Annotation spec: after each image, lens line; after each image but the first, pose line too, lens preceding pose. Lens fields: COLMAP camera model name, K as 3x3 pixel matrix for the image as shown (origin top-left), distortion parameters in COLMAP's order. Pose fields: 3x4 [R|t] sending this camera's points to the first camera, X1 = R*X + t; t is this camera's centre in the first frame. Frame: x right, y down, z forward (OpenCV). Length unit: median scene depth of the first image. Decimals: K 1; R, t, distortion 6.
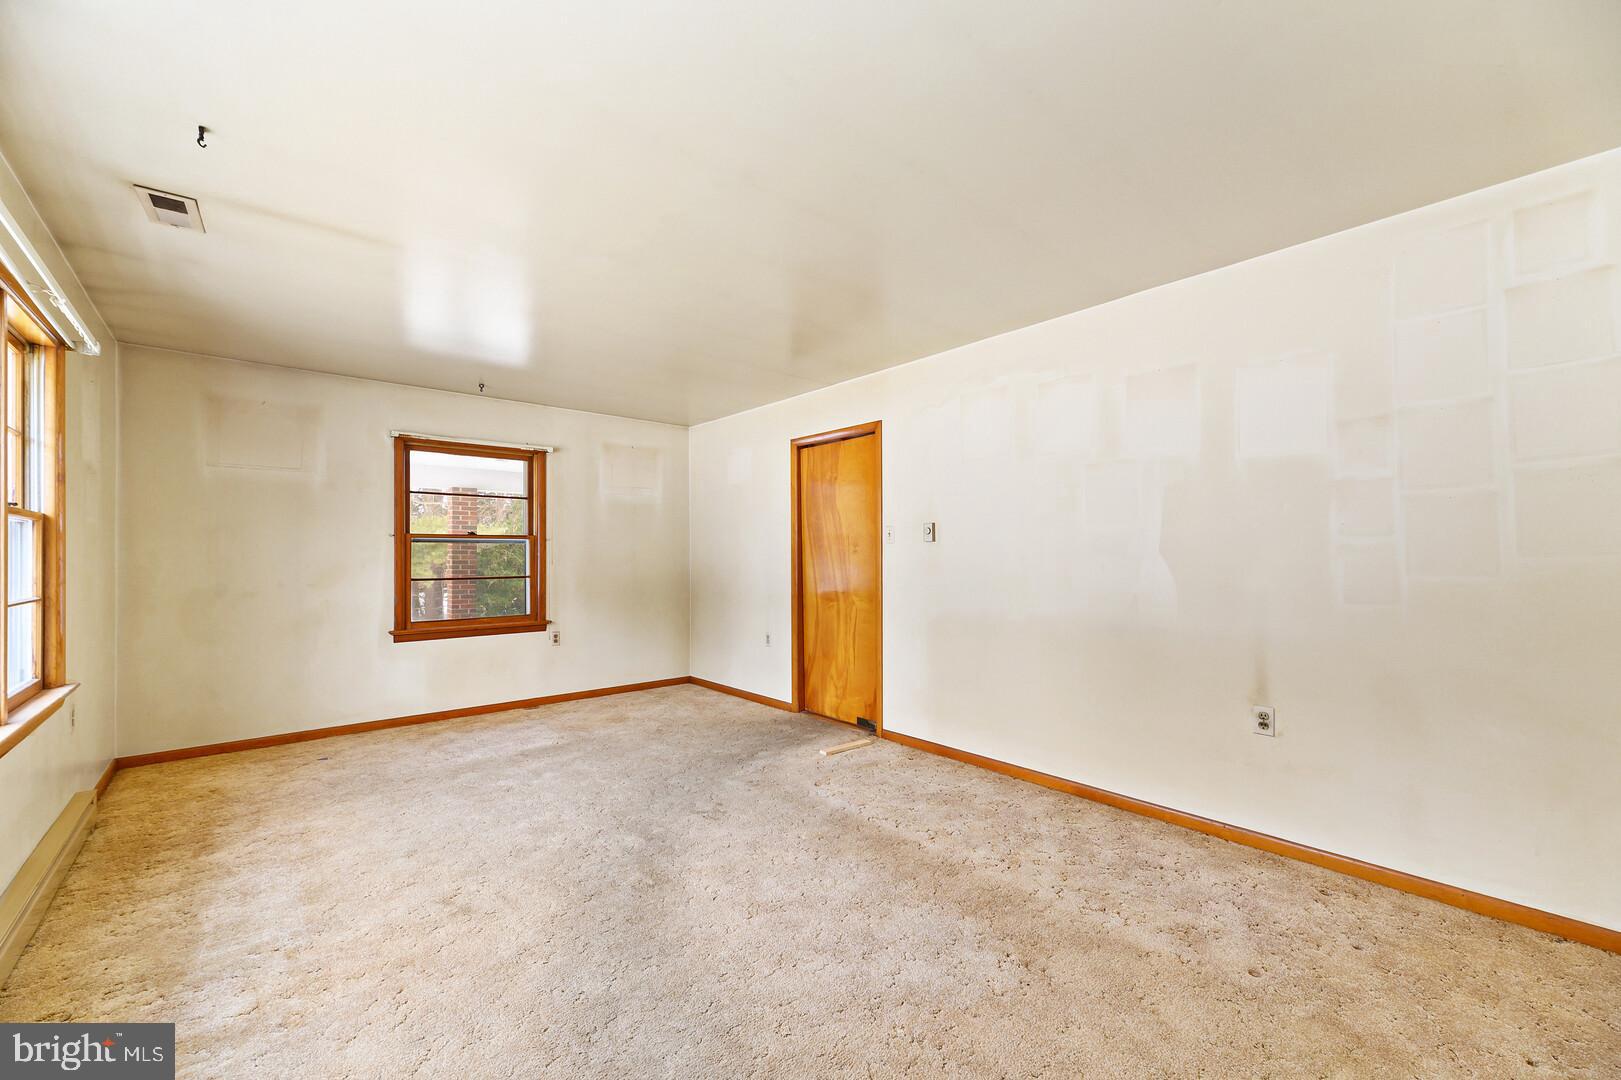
lens RADIAL K [[646.6, 0, 808.2], [0, 646.6, 552.9], [0, 0, 1]] dist [0.012293, -0.000325]
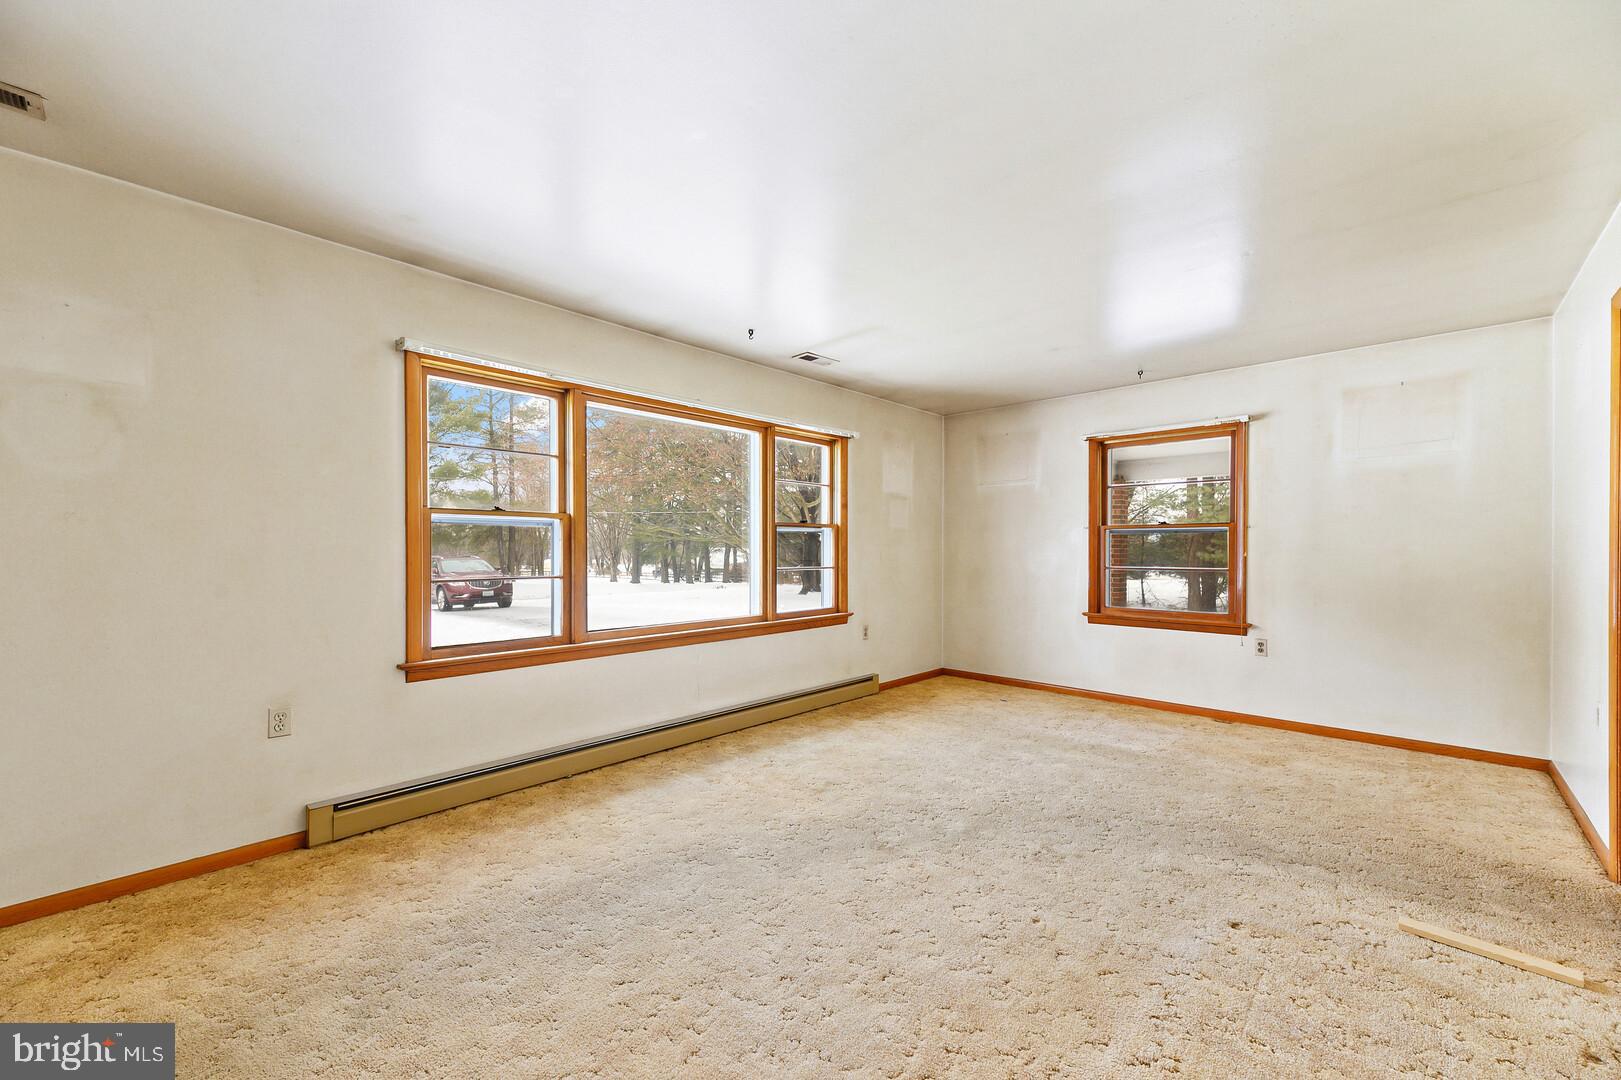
lens RADIAL K [[646.6, 0, 808.2], [0, 646.6, 552.9], [0, 0, 1]] dist [0.012293, -0.000325]
pose [[0.093888, 0.012020, -0.995510, 0.498830], [0.001628, 0.999924, 0.012227, 0.002271], [0.995581, -0.002769, 0.093861, 0.471953]]
